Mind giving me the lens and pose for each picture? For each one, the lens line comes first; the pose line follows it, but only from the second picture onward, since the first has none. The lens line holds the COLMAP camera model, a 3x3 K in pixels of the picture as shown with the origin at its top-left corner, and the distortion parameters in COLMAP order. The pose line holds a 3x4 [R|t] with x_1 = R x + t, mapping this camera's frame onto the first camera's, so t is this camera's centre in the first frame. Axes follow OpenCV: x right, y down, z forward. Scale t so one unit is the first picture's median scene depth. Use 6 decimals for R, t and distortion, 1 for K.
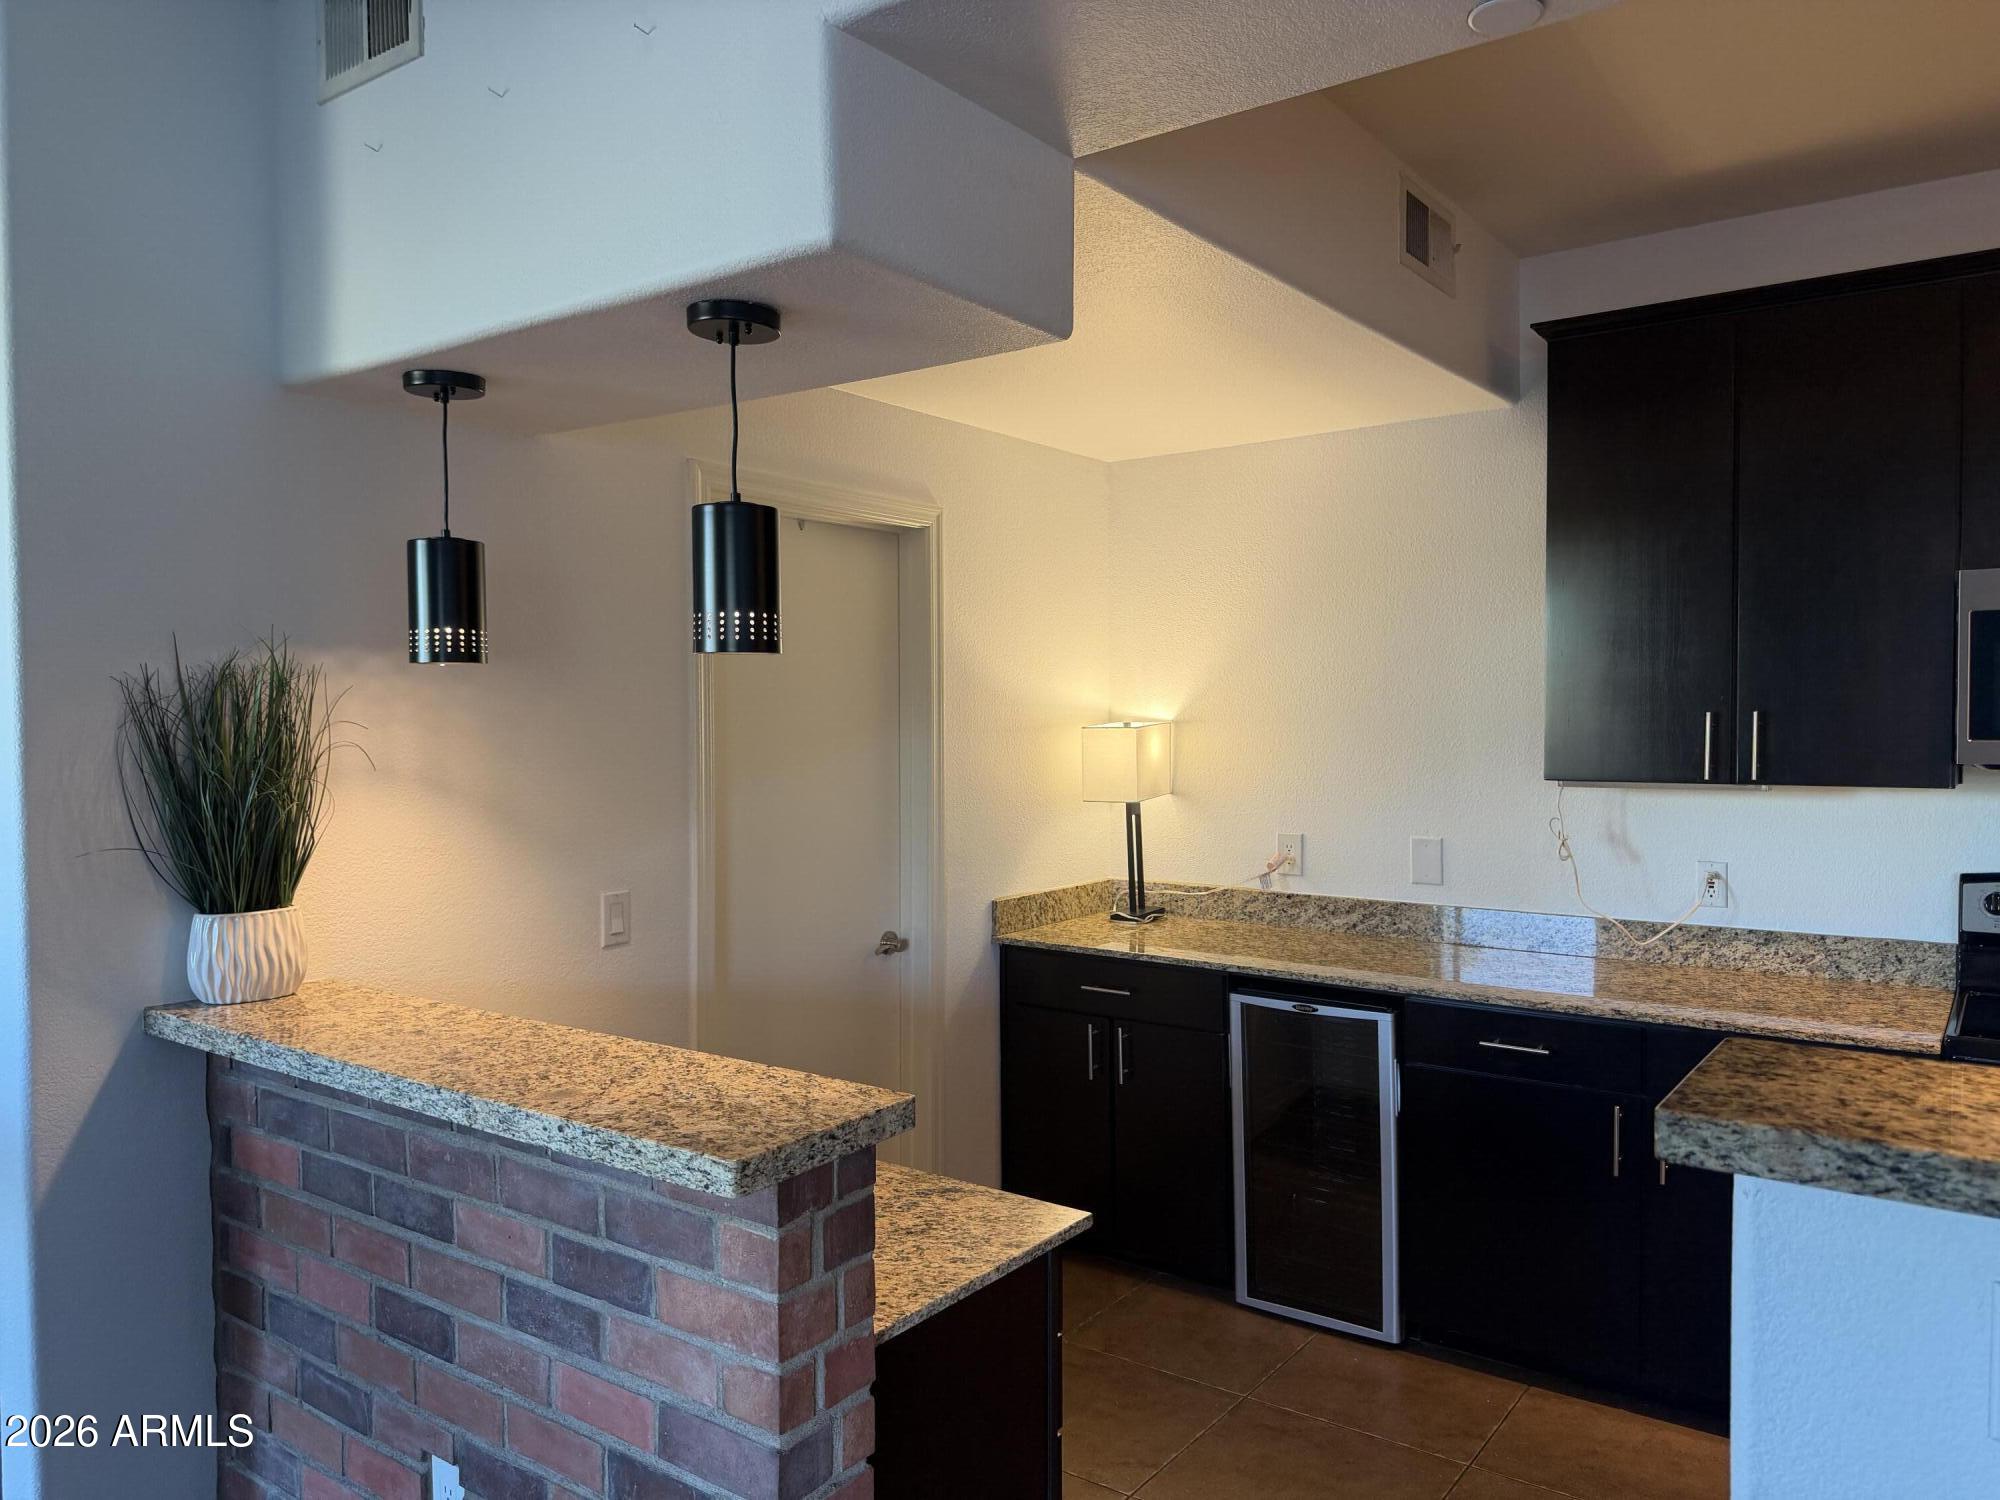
lens RADIAL K [[1444.4, 0, 1000.0], [0, 1444.4, 750.0], [0, 0, 1]] dist [0.021349, -0.003919]
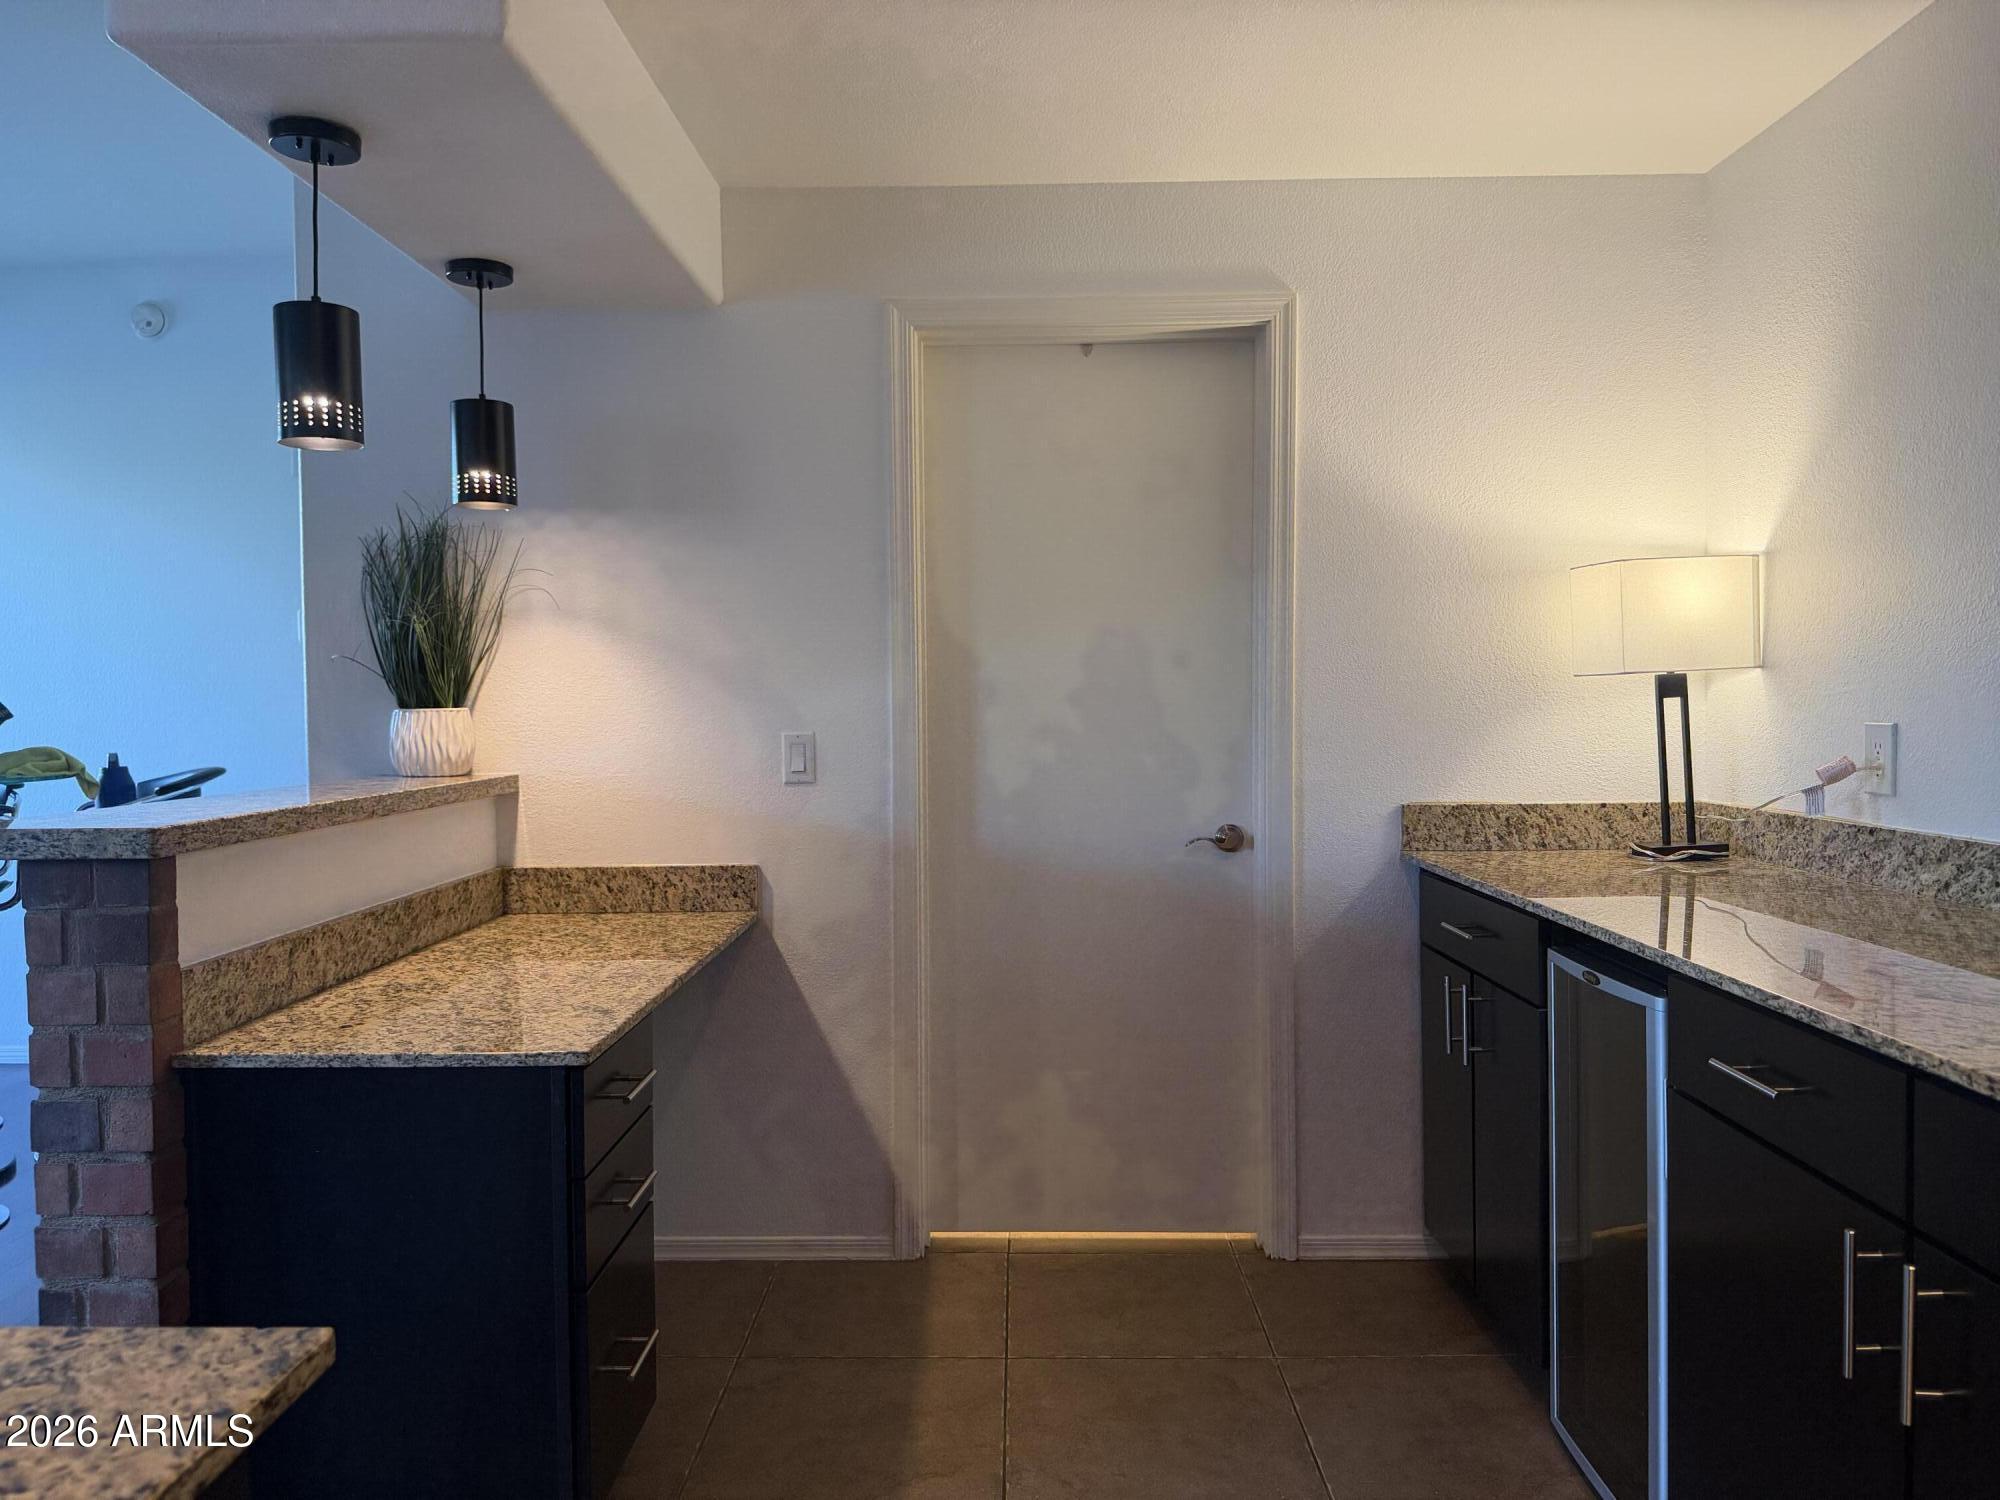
lens RADIAL K [[1374.9, 0, 750.4], [0, 1374.9, 688.5], [0, 0, 1]] dist [0.134434, -0.163434]
pose [[0.575707, 0.006646, -0.817629, 0.414165], [-0.019257, 0.999800, -0.005432, 0.057457], [0.817429, 0.018872, 0.575720, 0.315321]]
